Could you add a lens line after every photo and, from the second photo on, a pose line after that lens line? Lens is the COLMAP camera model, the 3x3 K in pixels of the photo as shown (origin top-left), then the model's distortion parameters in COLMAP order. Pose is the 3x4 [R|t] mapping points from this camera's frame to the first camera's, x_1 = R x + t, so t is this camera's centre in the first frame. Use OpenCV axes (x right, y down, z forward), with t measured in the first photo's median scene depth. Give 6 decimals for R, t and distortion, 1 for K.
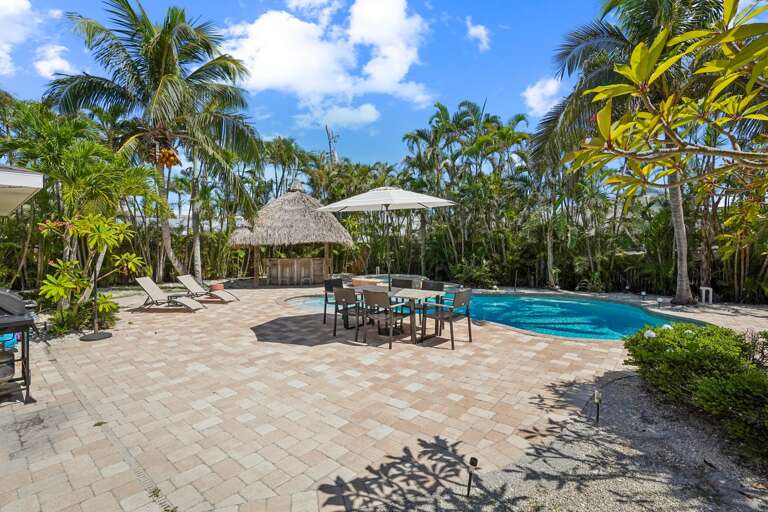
lens RADIAL K [[361.2, 0, 384.0], [0, 361.2, 256.0], [0, 0, 1]] dist [-0.052148, 0.019782]
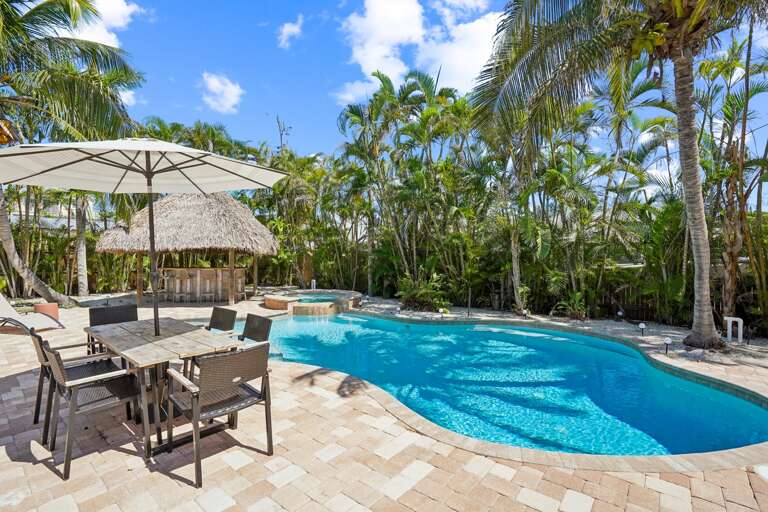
lens RADIAL K [[361.2, 0, 384.0], [0, 361.2, 256.0], [0, 0, 1]] dist [-0.052148, 0.019782]
pose [[0.999942, 0.010376, 0.003038, 0.188725], [-0.010297, 0.999634, -0.025006, -0.005792], [-0.003296, 0.024973, 0.999683, 0.257584]]
